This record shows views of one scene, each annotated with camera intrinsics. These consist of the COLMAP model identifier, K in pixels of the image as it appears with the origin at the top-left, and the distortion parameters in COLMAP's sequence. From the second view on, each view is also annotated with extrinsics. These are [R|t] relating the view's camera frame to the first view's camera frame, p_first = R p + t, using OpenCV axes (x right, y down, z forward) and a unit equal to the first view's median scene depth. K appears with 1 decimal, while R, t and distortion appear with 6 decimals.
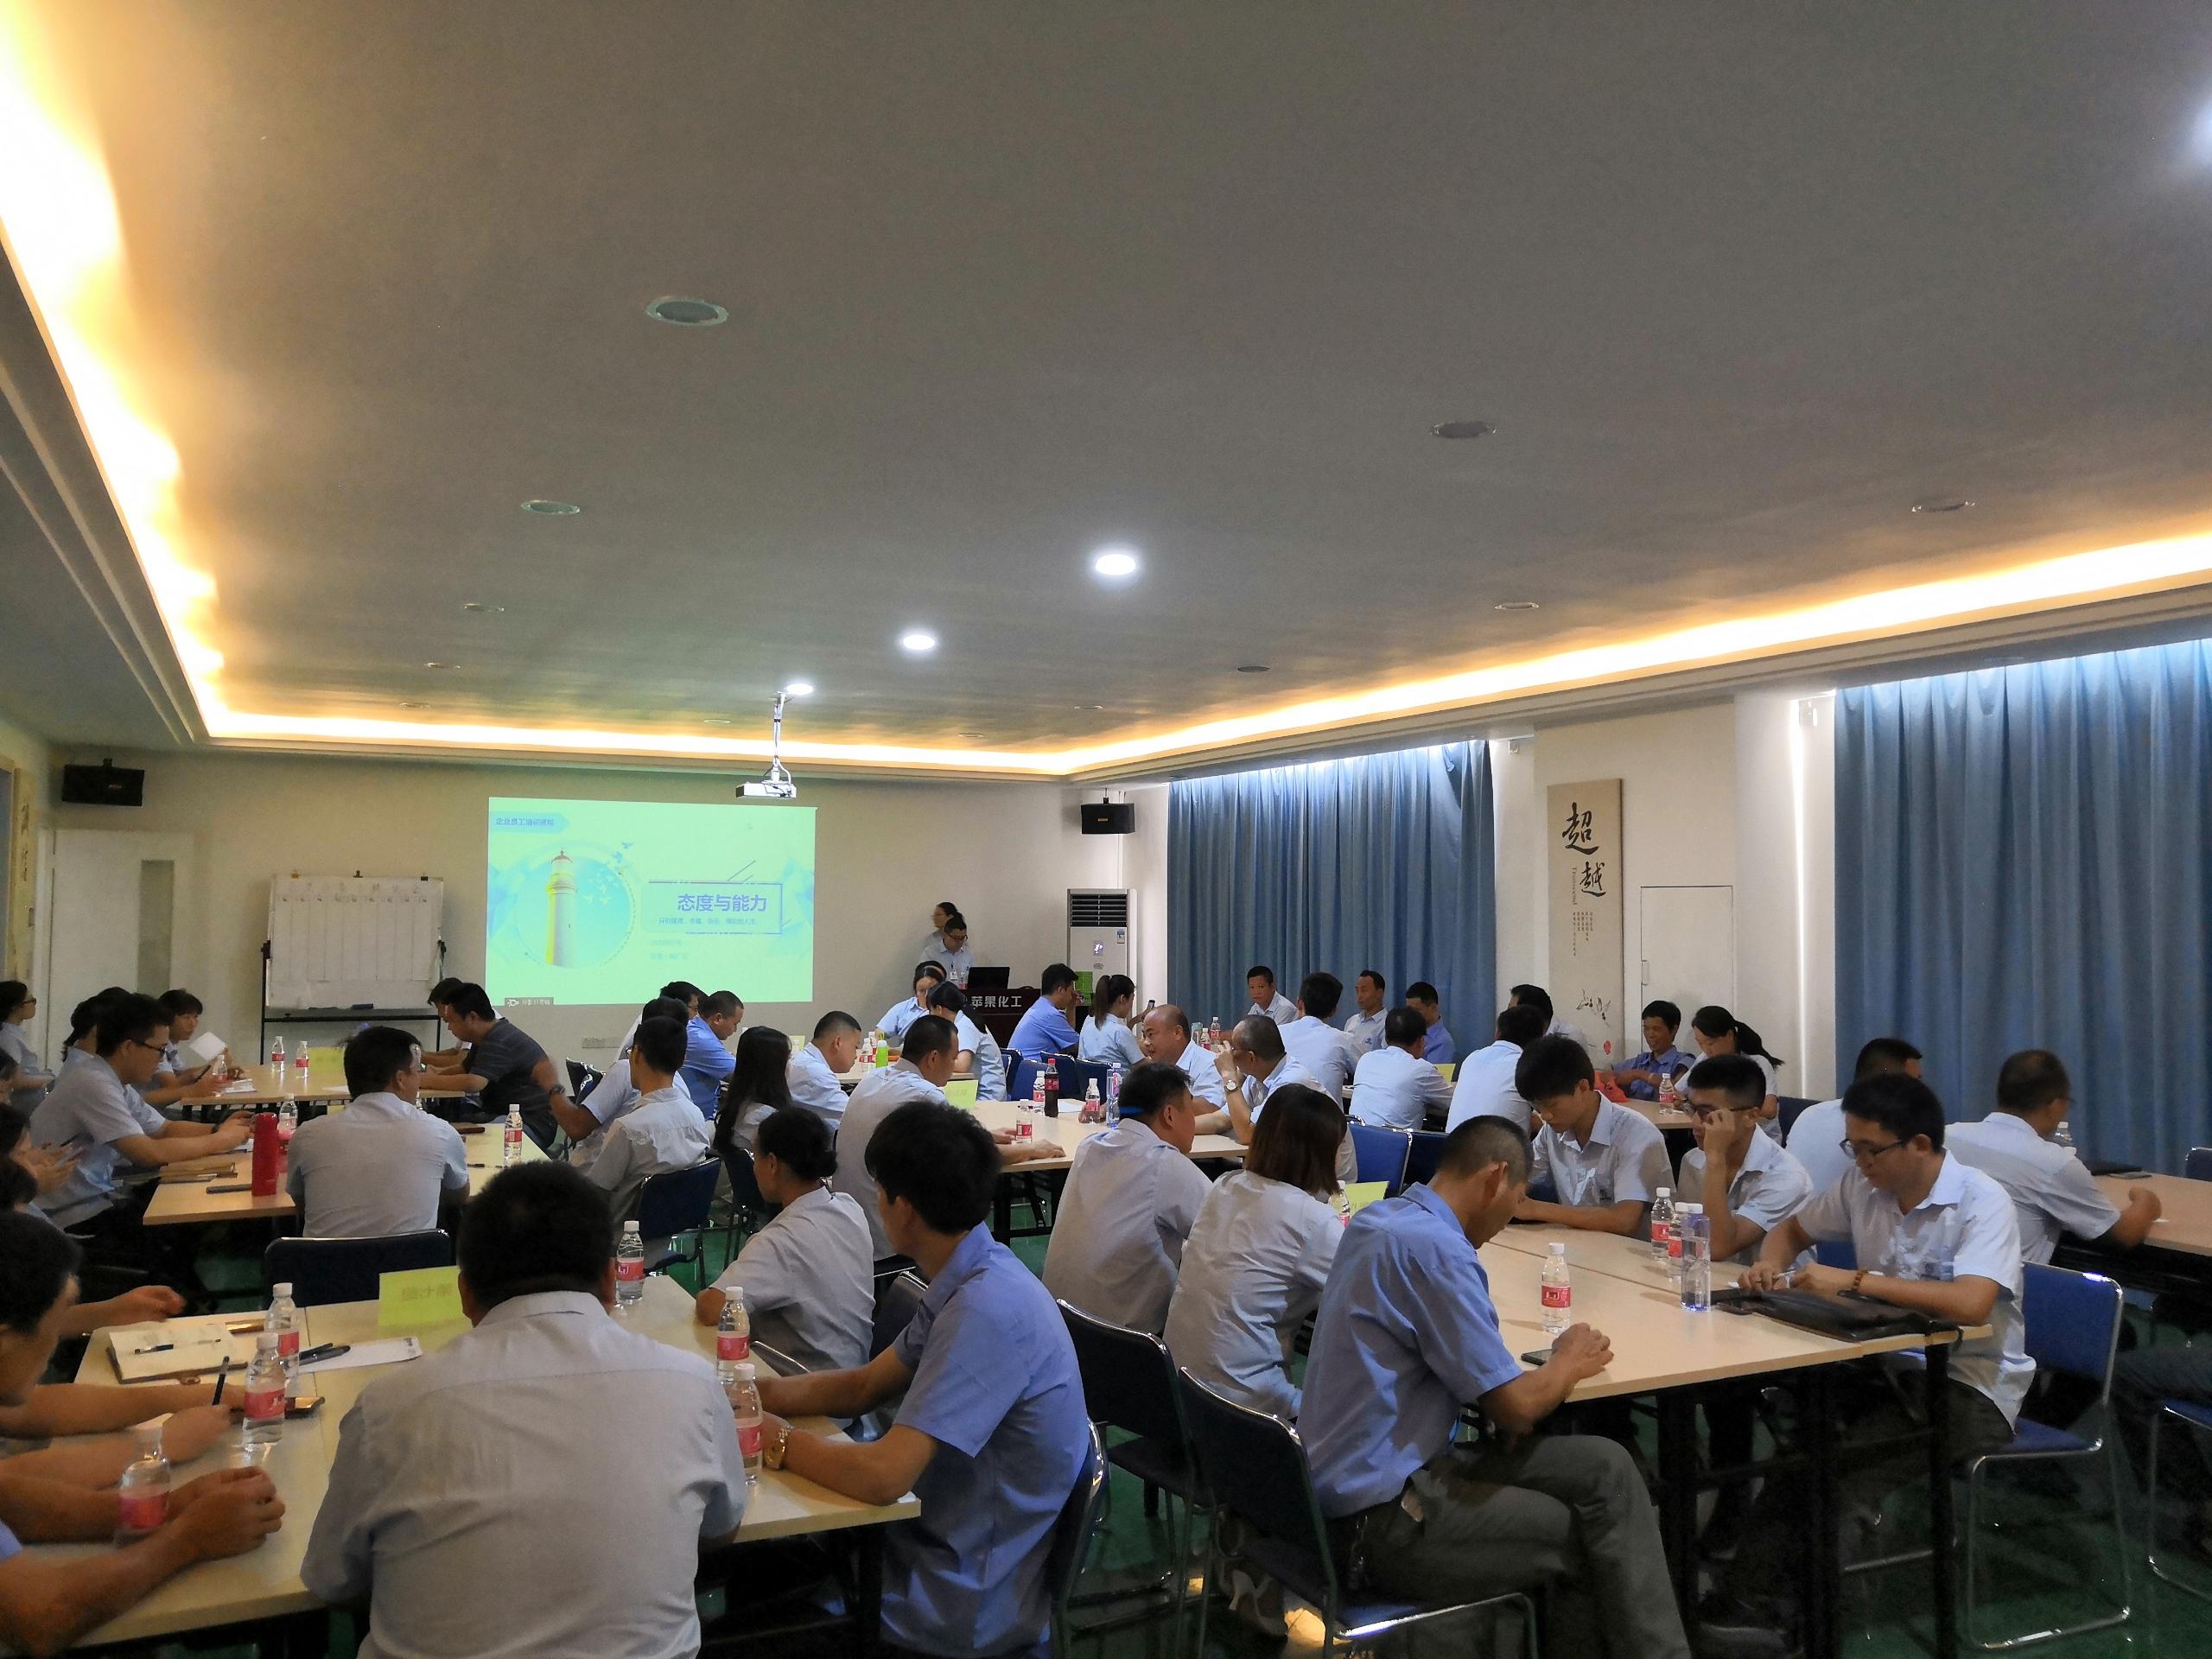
lens RADIAL K [[1778.9, 0, 1105.2], [0, 1778.9, 832.9], [0, 0, 1]] dist [0.005478, 0.003459]
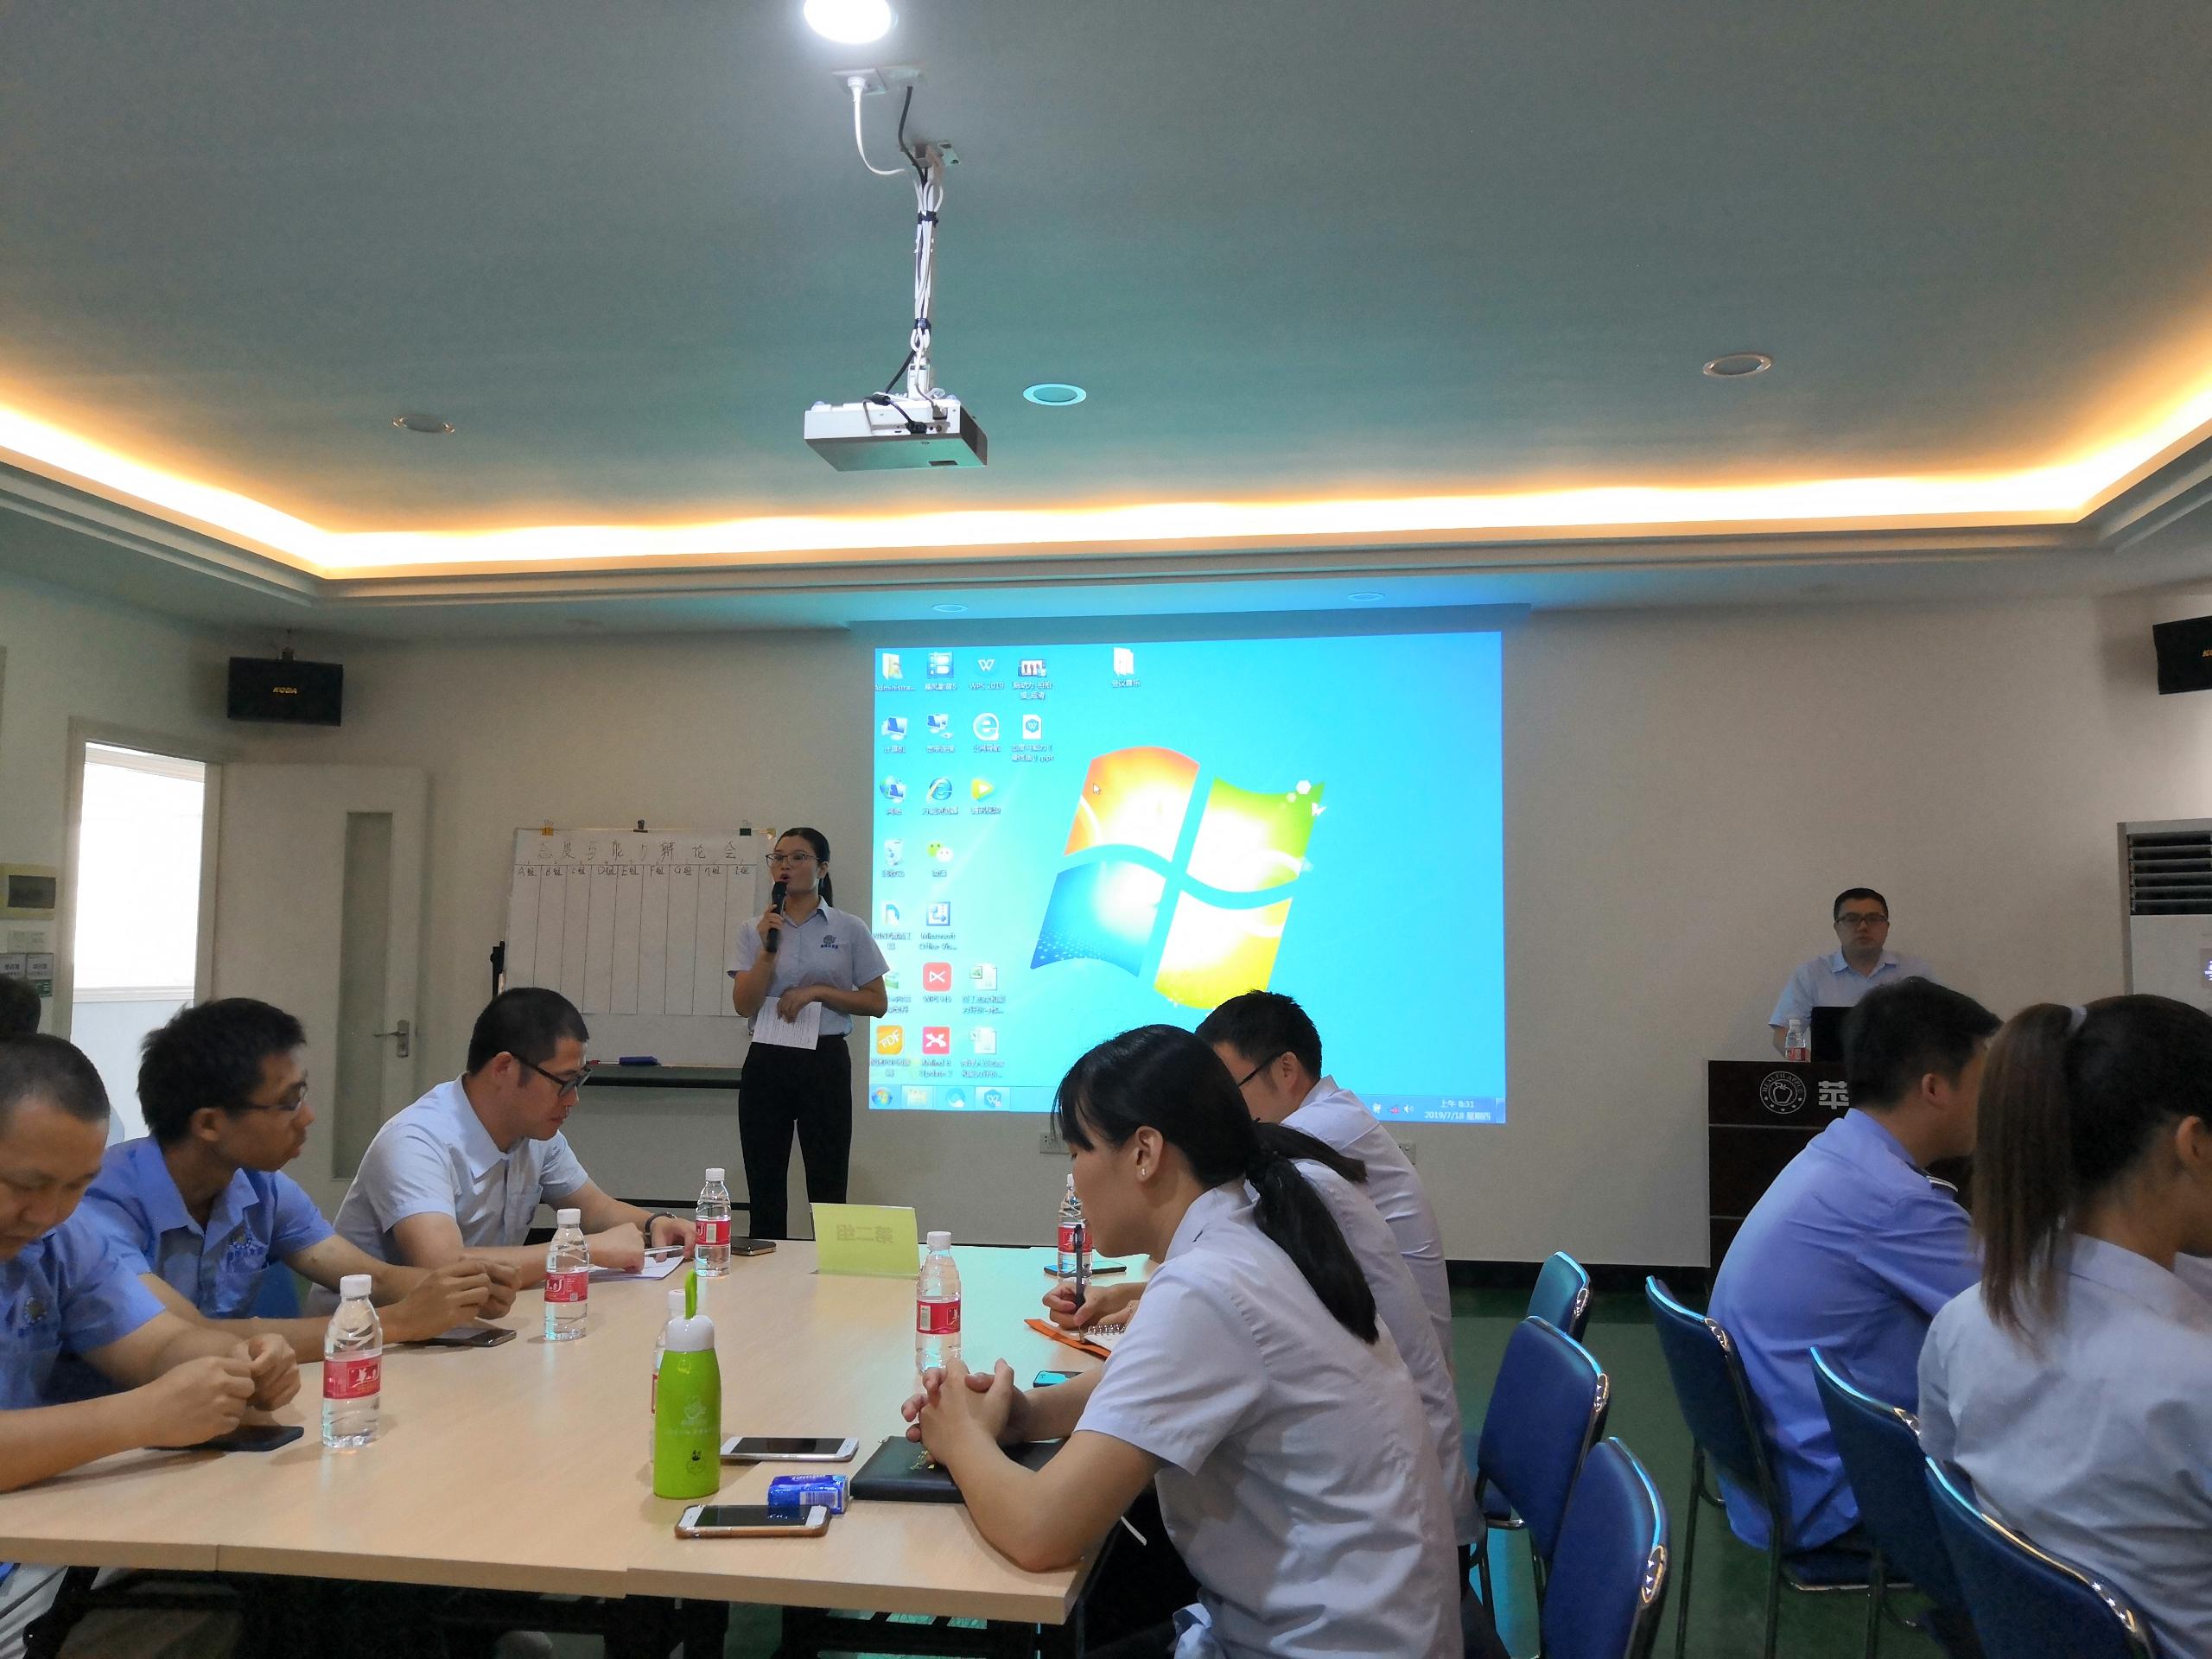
lens RADIAL K [[1778.9, 0, 1111.1], [0, 1778.9, 828.3], [0, 0, 1]] dist [0.005478, 0.003459]
pose [[0.826077, -0.041523, -0.562025, 0.020658], [0.026324, 0.999036, -0.035119, 0.048052], [0.562942, 0.014216, 0.826374, 0.621464]]
